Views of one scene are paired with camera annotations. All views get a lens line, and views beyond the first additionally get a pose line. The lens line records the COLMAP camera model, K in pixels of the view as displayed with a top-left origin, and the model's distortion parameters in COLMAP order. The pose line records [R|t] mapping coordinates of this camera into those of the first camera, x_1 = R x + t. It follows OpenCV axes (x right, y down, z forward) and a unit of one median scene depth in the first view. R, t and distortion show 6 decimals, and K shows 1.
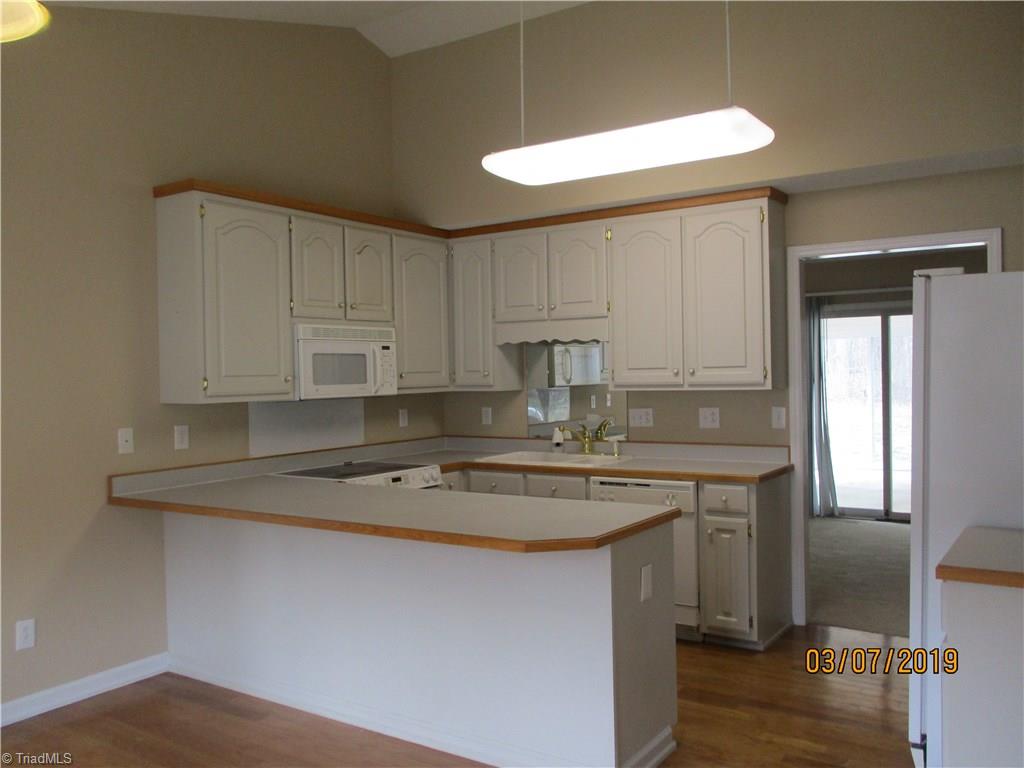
lens RADIAL K [[856.6, 0, 505.4], [0, 856.6, 387.0], [0, 0, 1]] dist [-0.018763, 0.004724]
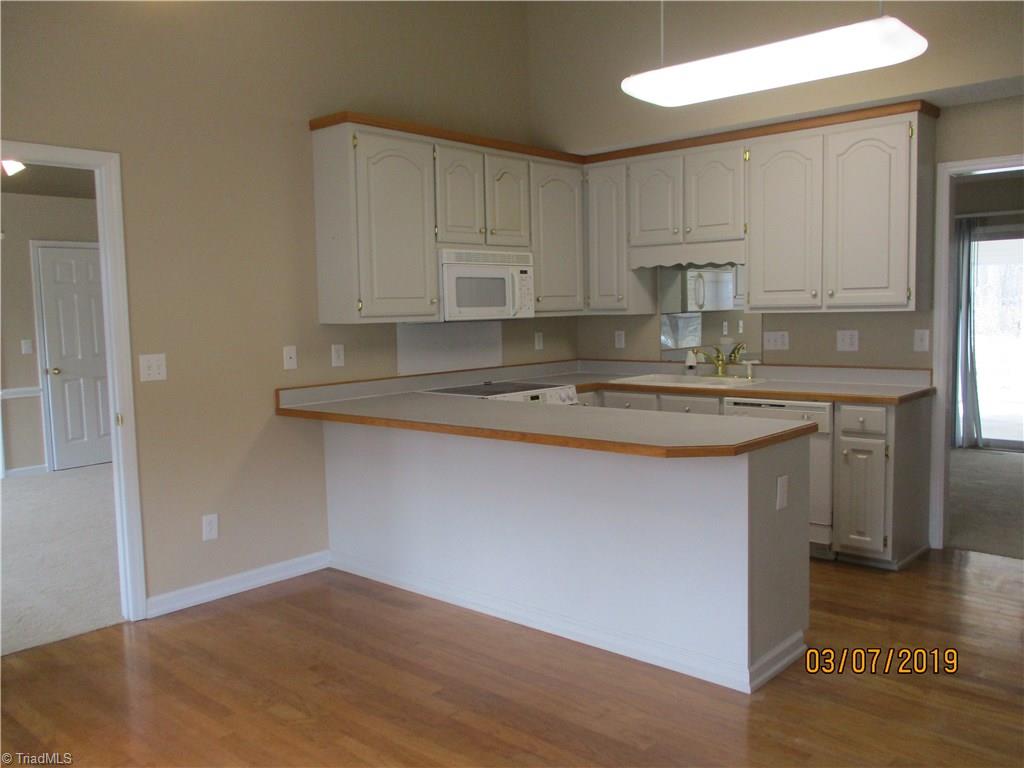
lens RADIAL K [[856.6, 0, 505.4], [0, 856.6, 385.0], [0, 0, 1]] dist [-0.018763, 0.004724]
pose [[0.989755, 0.010701, -0.142374, -0.013635], [0.000096, 0.997137, 0.075618, 0.013466], [0.142776, -0.074857, 0.986920, -0.039584]]
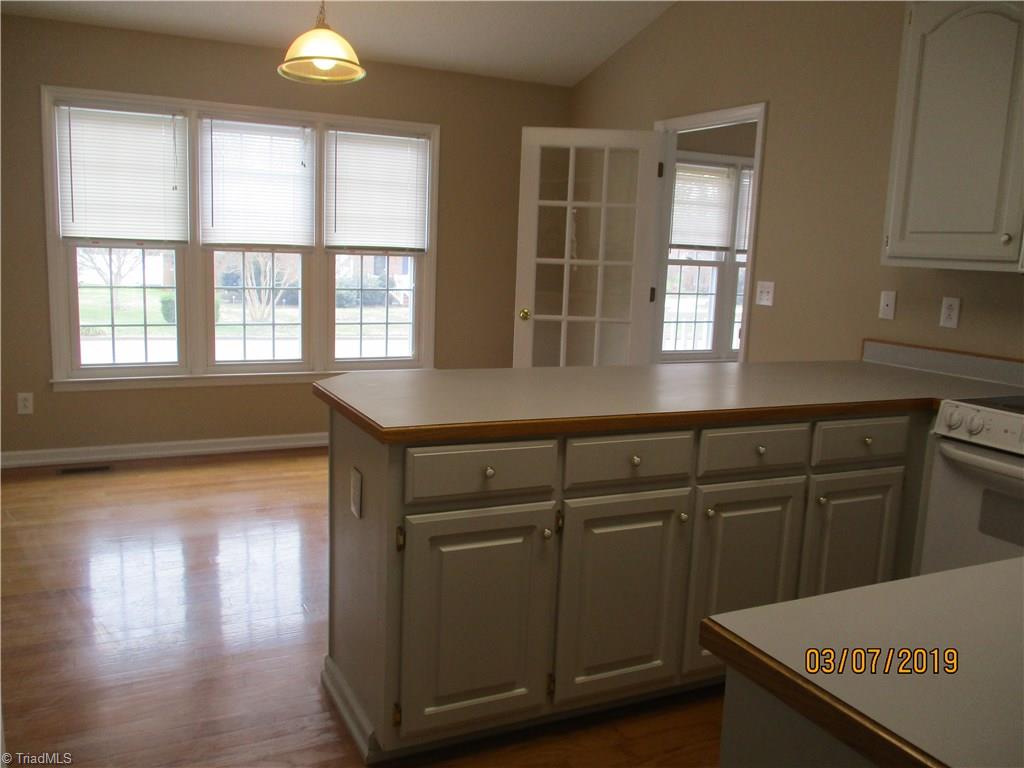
lens RADIAL K [[856.6, 0, 512.5], [0, 856.6, 387.6], [0, 0, 1]] dist [-0.018763, 0.004724]
pose [[-0.493356, 0.140632, -0.858384, 0.479555], [-0.047730, 0.980980, 0.188149, -0.002427], [0.868517, 0.133795, -0.477260, 0.968585]]
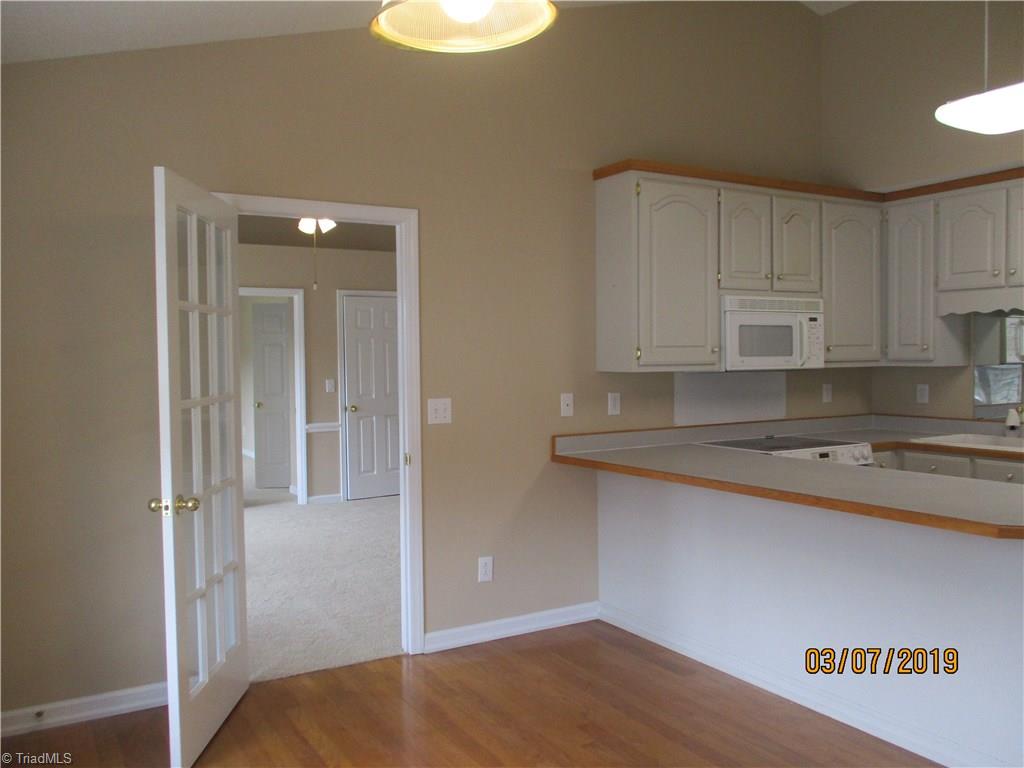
lens RADIAL K [[856.6, 0, 508.2], [0, 856.6, 385.4], [0, 0, 1]] dist [-0.018763, 0.004724]
pose [[0.900785, 0.024372, -0.433581, -0.032489], [-0.014619, 0.999560, 0.025814, 0.009656], [0.434019, -0.016914, 0.900745, -0.019889]]
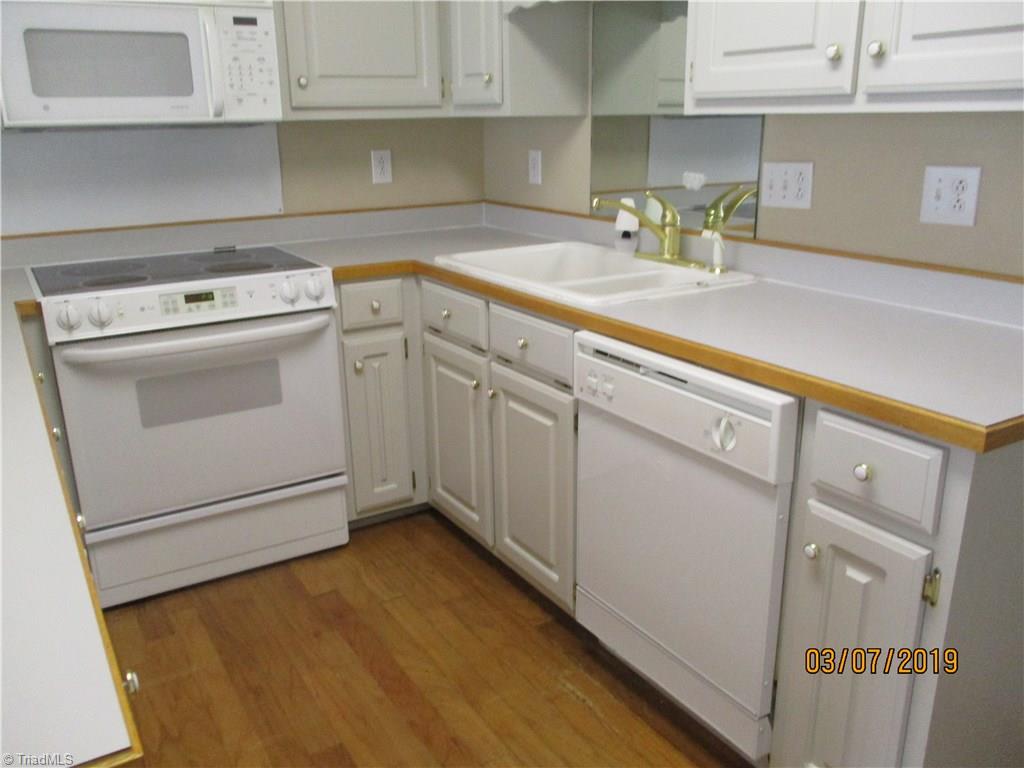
lens RADIAL K [[856.6, 0, 506.7], [0, 856.6, 386.4], [0, 0, 1]] dist [-0.018763, 0.004724]
pose [[0.909491, 0.131938, -0.394233, 0.237070], [-0.011409, 0.955867, 0.293578, 0.010435], [0.415568, -0.262509, 0.870857, 0.632163]]
